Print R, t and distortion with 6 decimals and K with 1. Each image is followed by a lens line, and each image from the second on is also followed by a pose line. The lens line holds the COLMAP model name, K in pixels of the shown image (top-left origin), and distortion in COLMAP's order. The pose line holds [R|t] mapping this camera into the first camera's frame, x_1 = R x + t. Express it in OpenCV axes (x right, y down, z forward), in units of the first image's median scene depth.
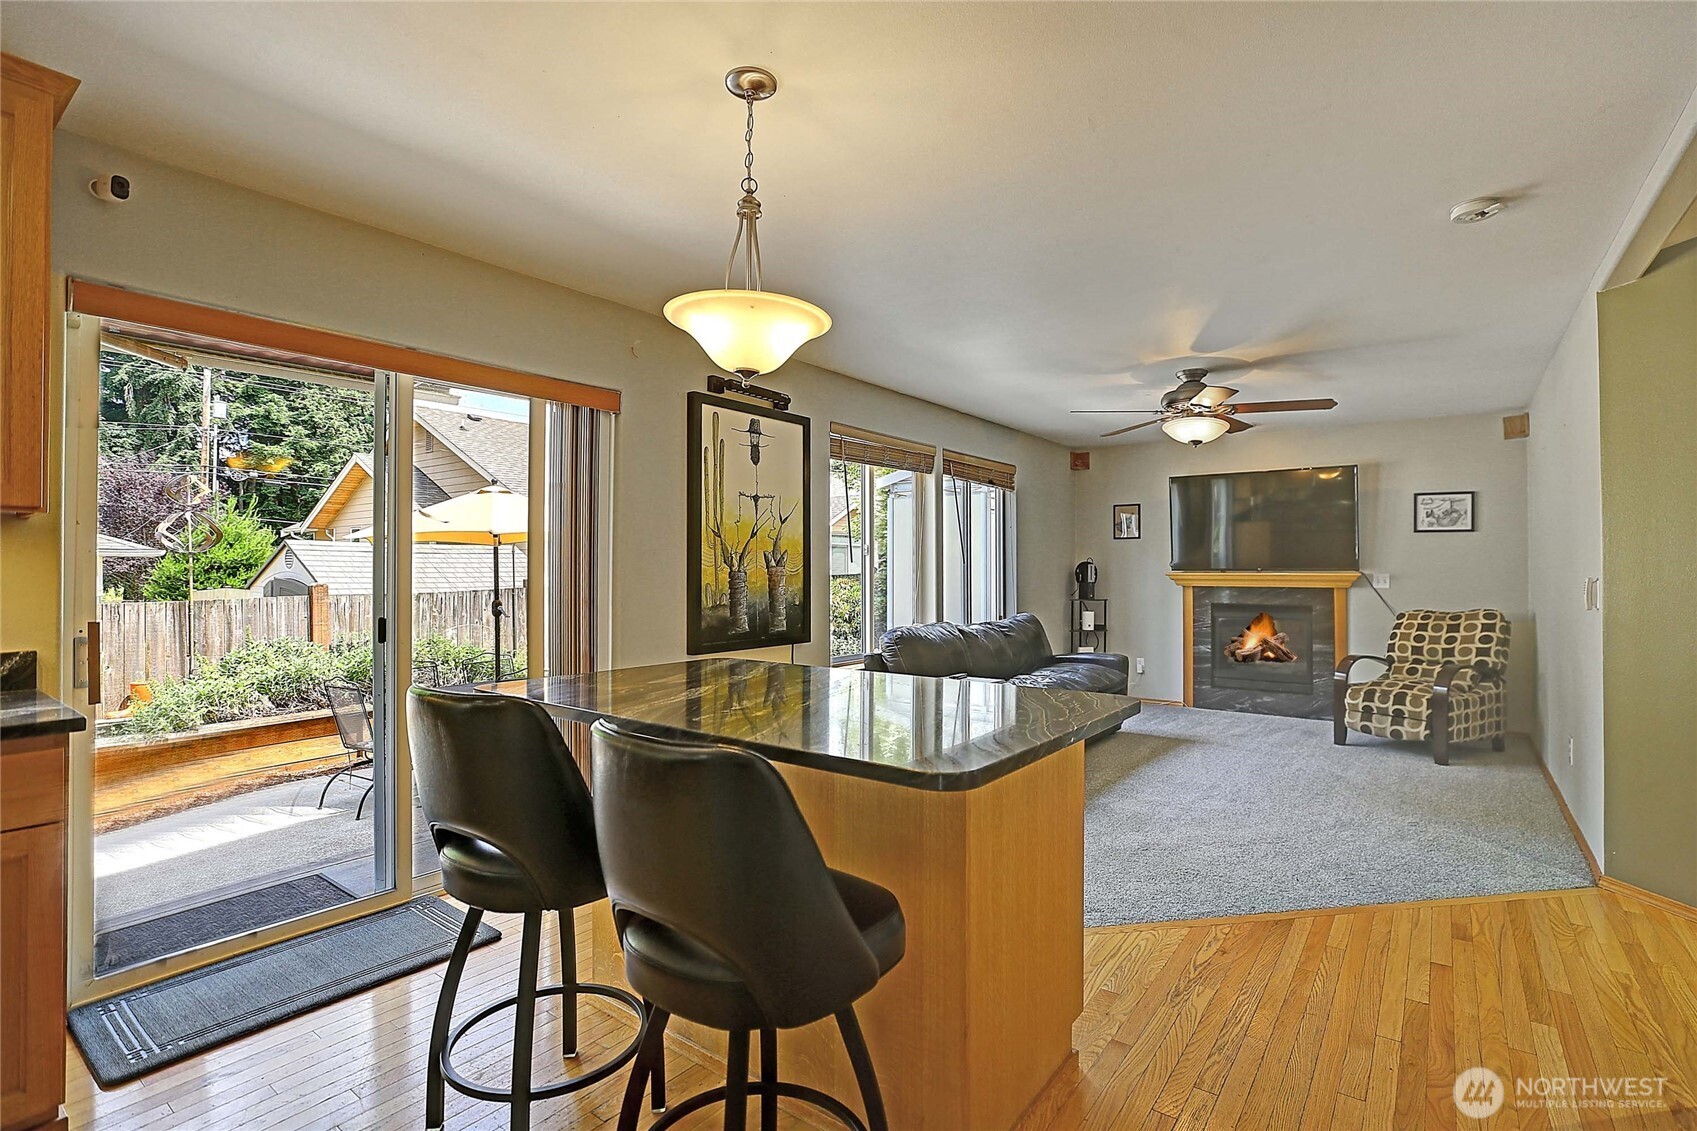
lens RADIAL K [[792.1, 0, 846.0], [0, 792.1, 568.3], [0, 0, 1]] dist [-0.015646, -0.000902]
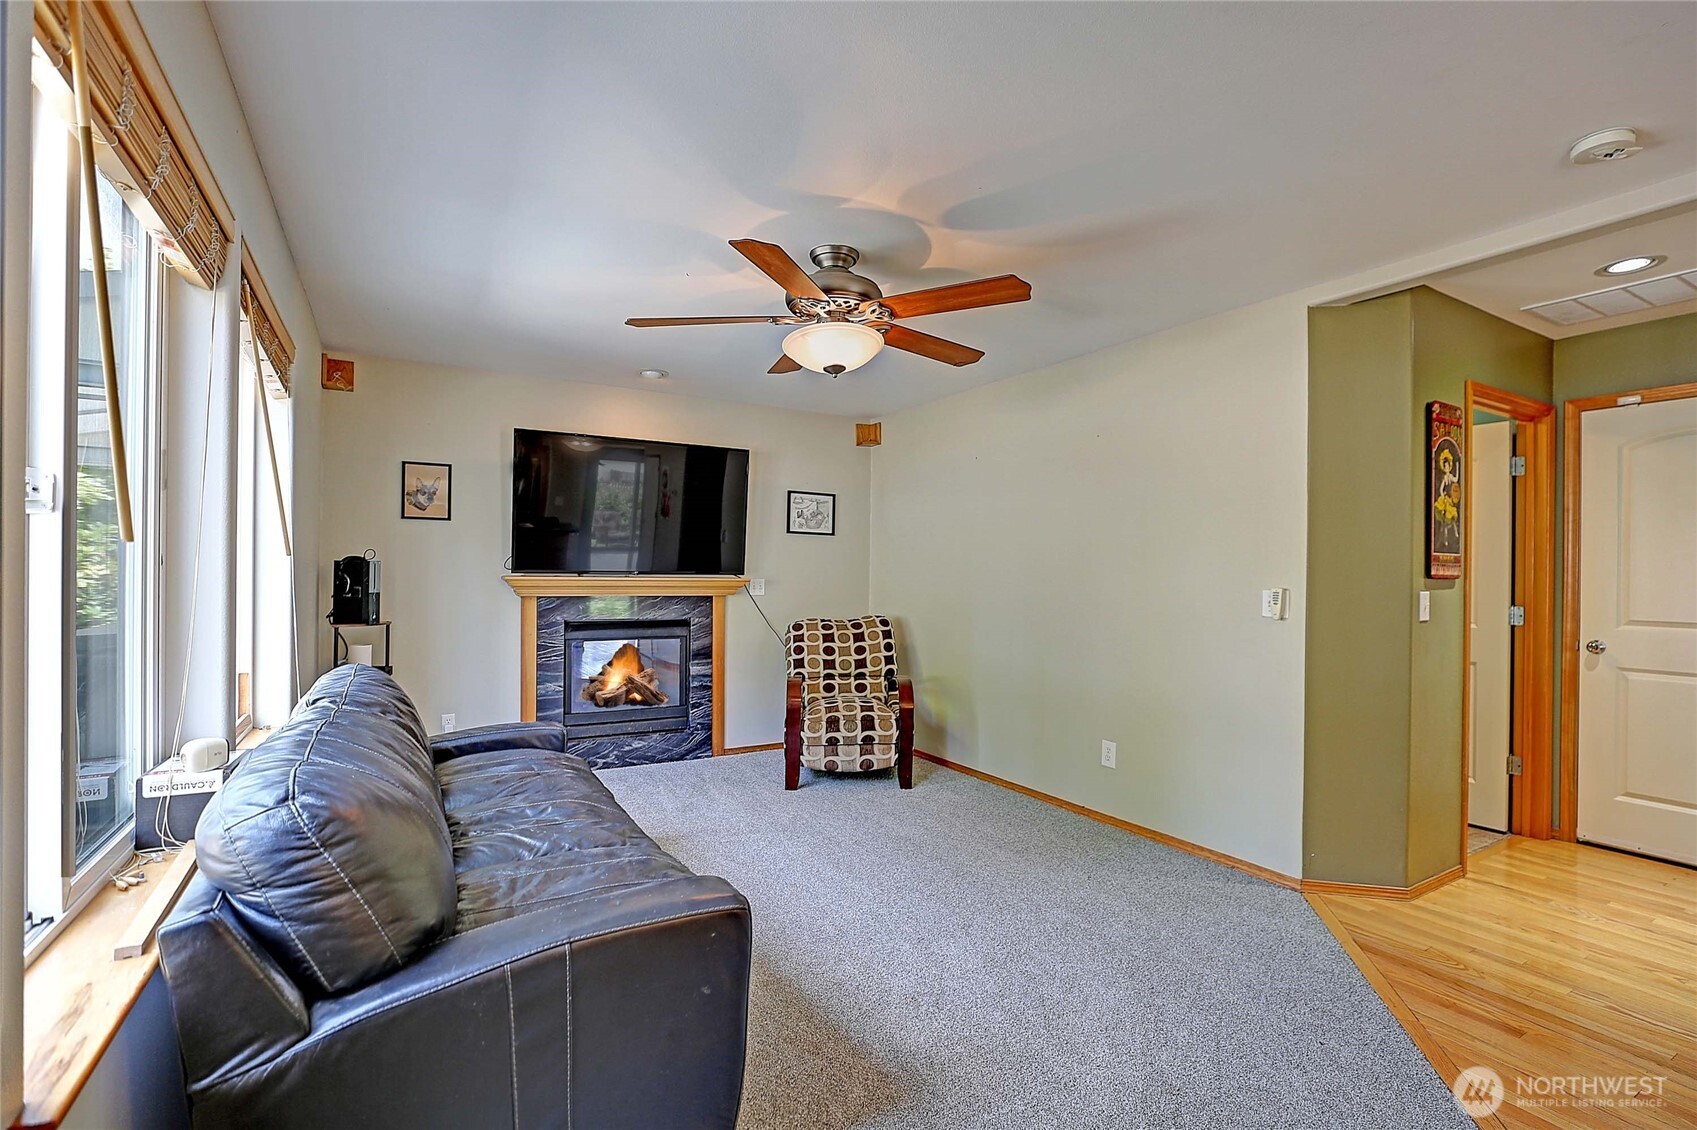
lens RADIAL K [[792.1, 0, 853.7], [0, 792.1, 573.7], [0, 0, 1]] dist [-0.015646, -0.000902]
pose [[0.358573, 0.003480, 0.933495, -0.108727], [-0.014178, 0.999898, 0.001719, -0.001456], [-0.933394, -0.013852, 0.358585, 0.622590]]
